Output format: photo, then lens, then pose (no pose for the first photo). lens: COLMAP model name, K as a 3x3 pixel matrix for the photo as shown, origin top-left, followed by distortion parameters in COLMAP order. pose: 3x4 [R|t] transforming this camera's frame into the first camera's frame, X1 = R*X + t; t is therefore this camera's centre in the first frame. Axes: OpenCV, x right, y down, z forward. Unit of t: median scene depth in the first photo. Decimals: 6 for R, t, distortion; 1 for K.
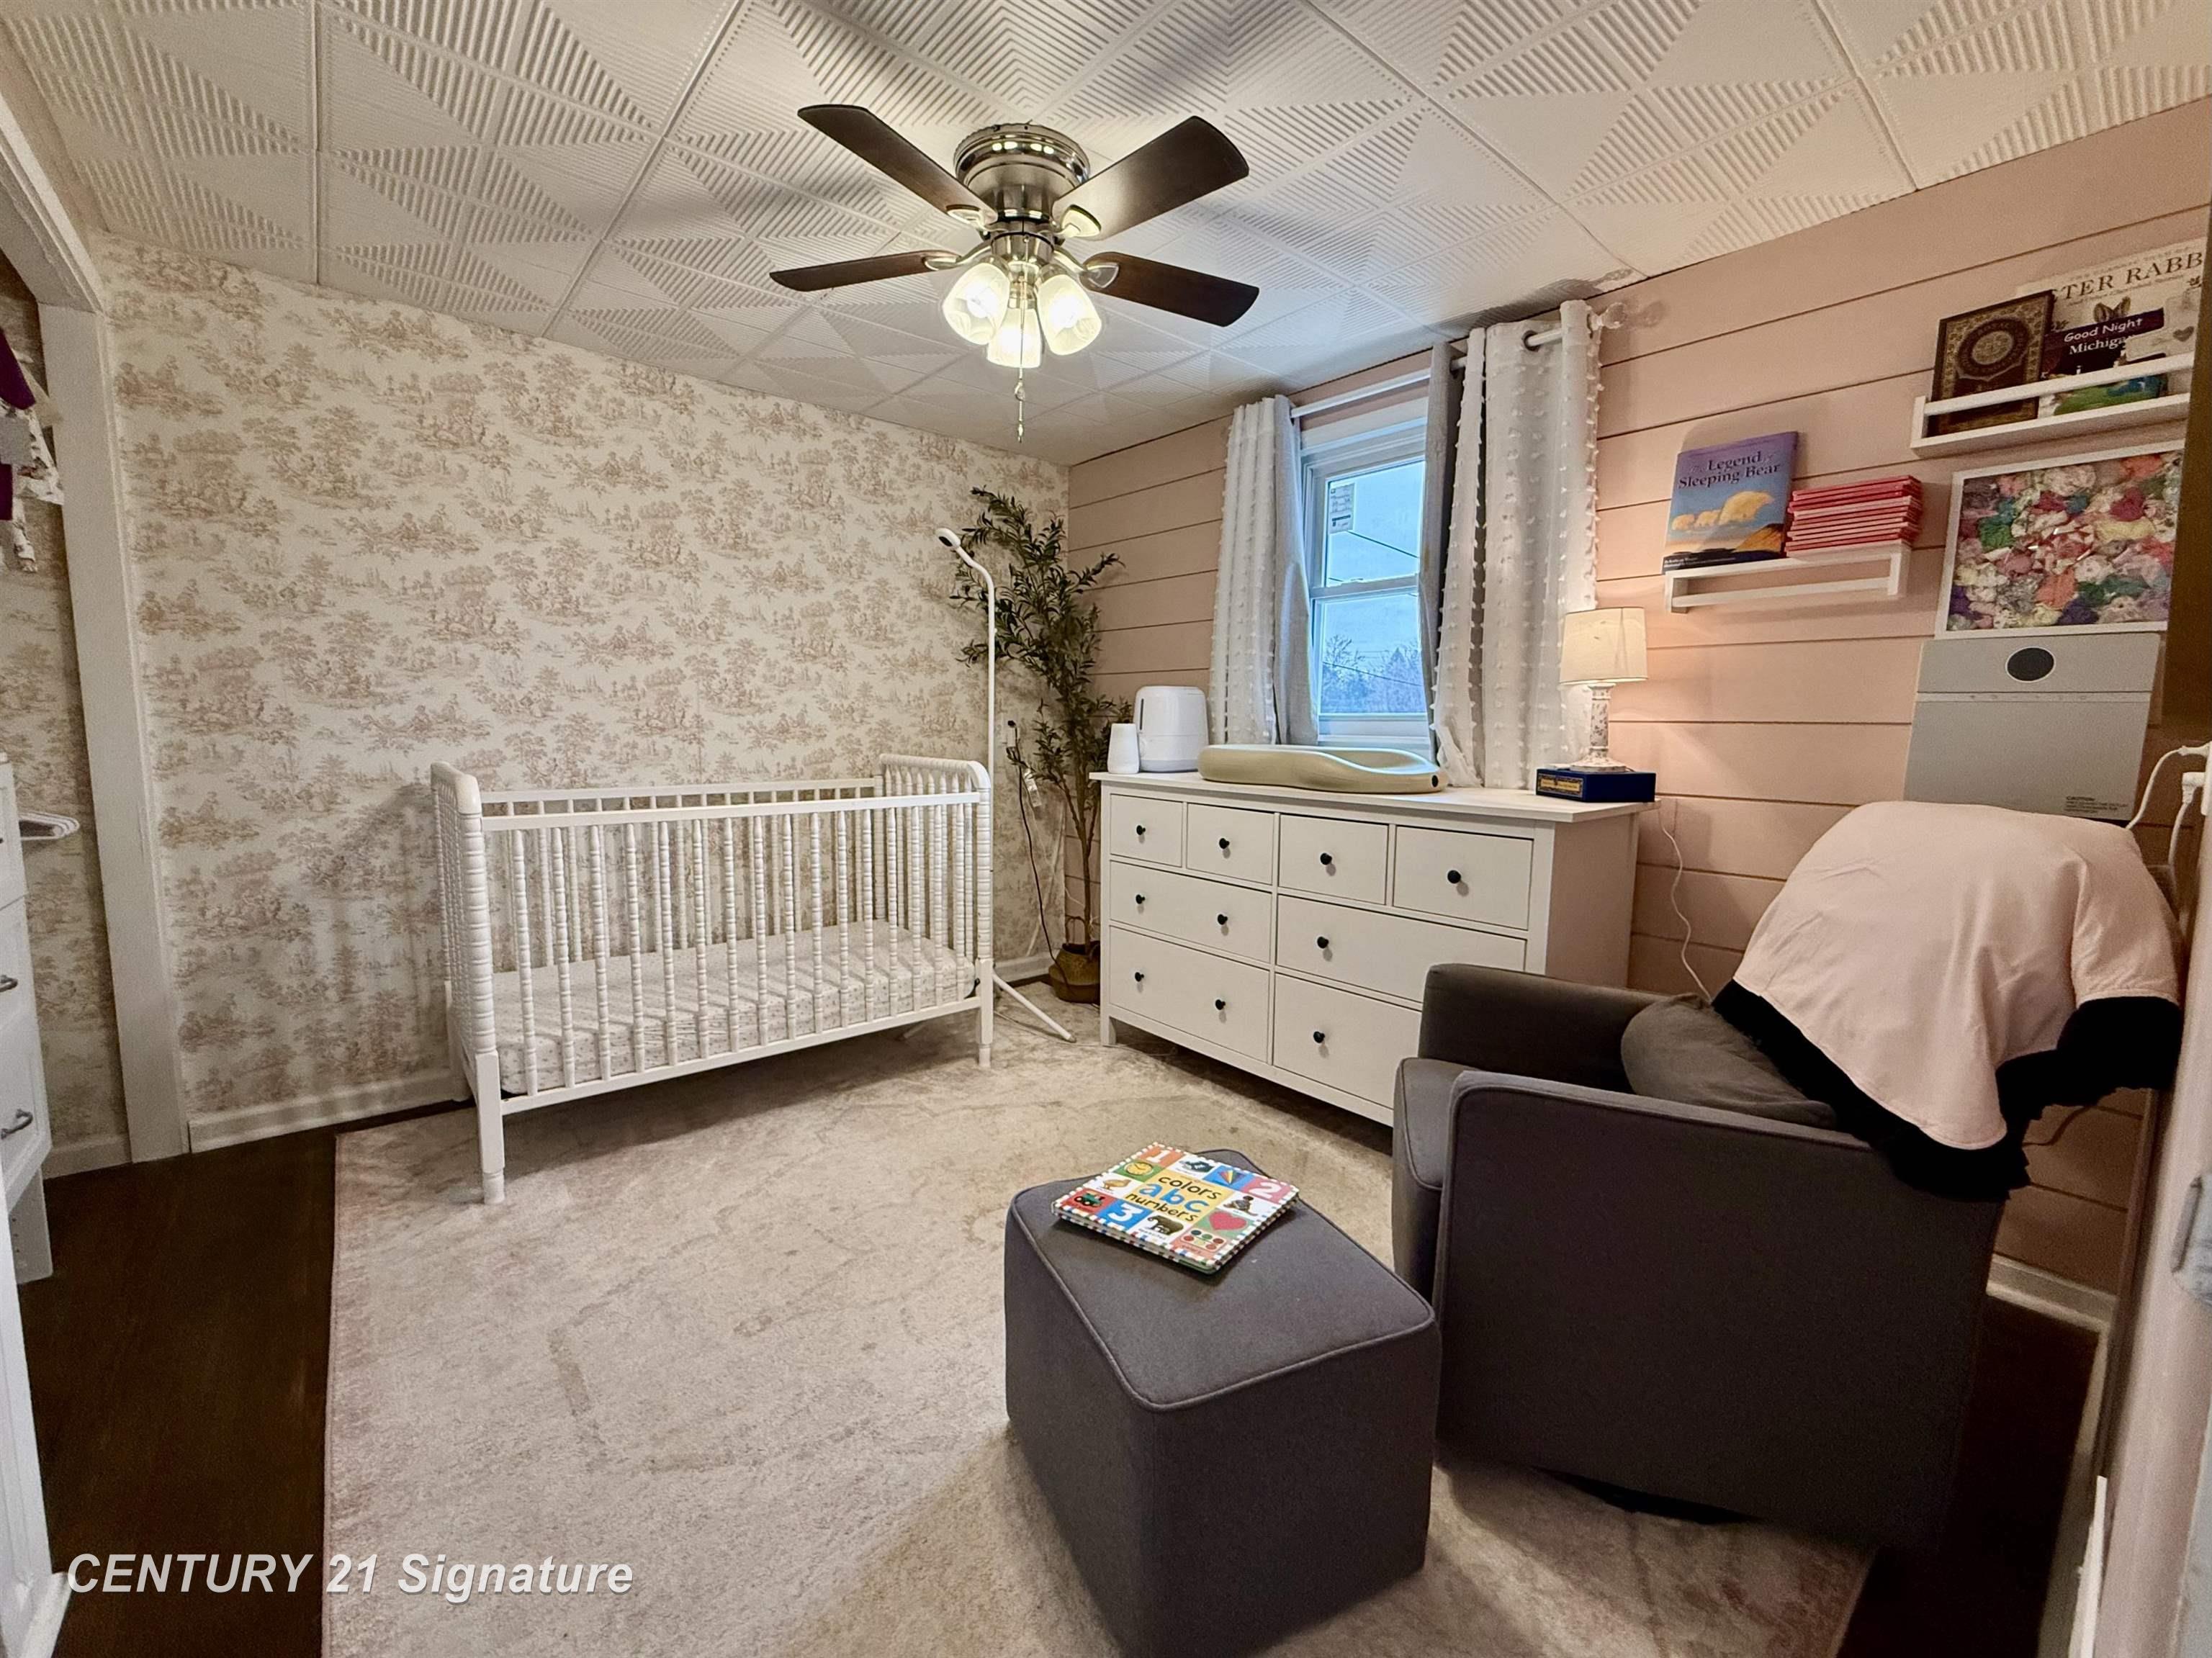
lens RADIAL K [[911.7, 0, 1106.0], [0, 911.7, 829.0], [0, 0, 1]] dist [-0.002324, -0.000244]
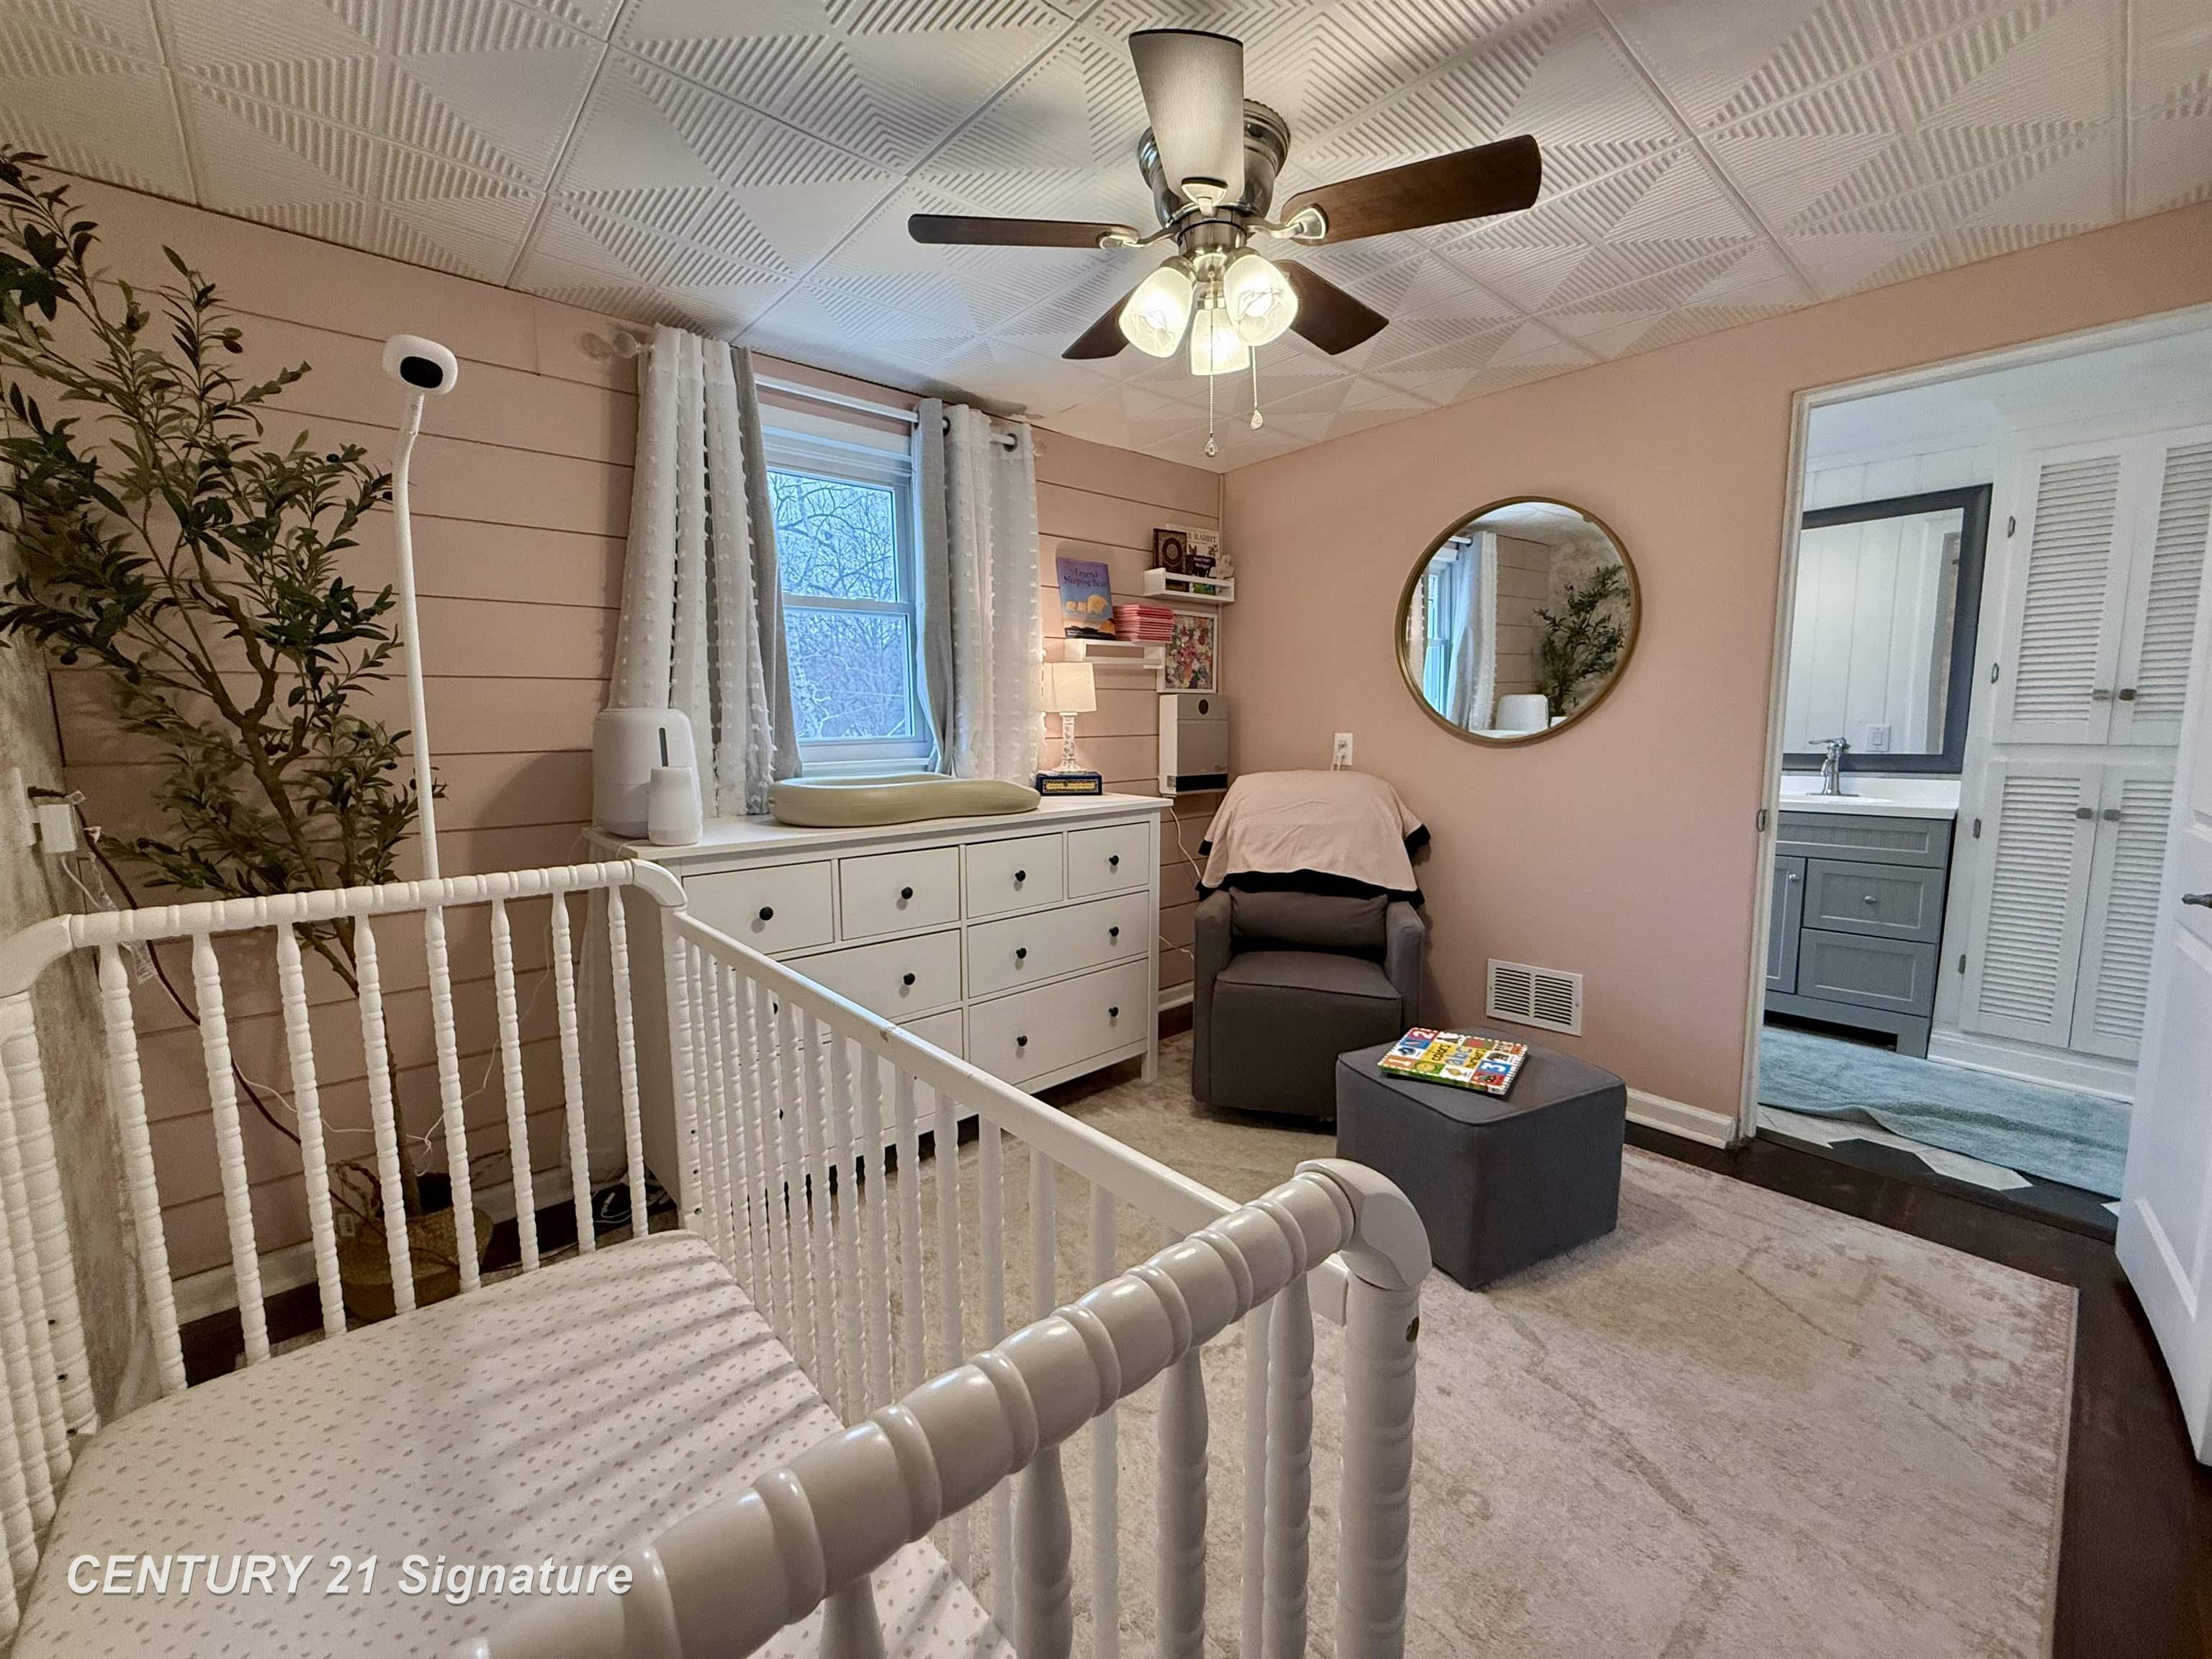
lens RADIAL K [[871.3, 0, 1106.0], [0, 871.3, 829.5], [0, 0, 1]] dist [0.000630, -0.000064]
pose [[-0.020069, -0.138172, 0.990205, -1.118525], [0.129451, 0.981709, 0.139610, -0.218464], [-0.991383, 0.130984, -0.001815, 1.300764]]
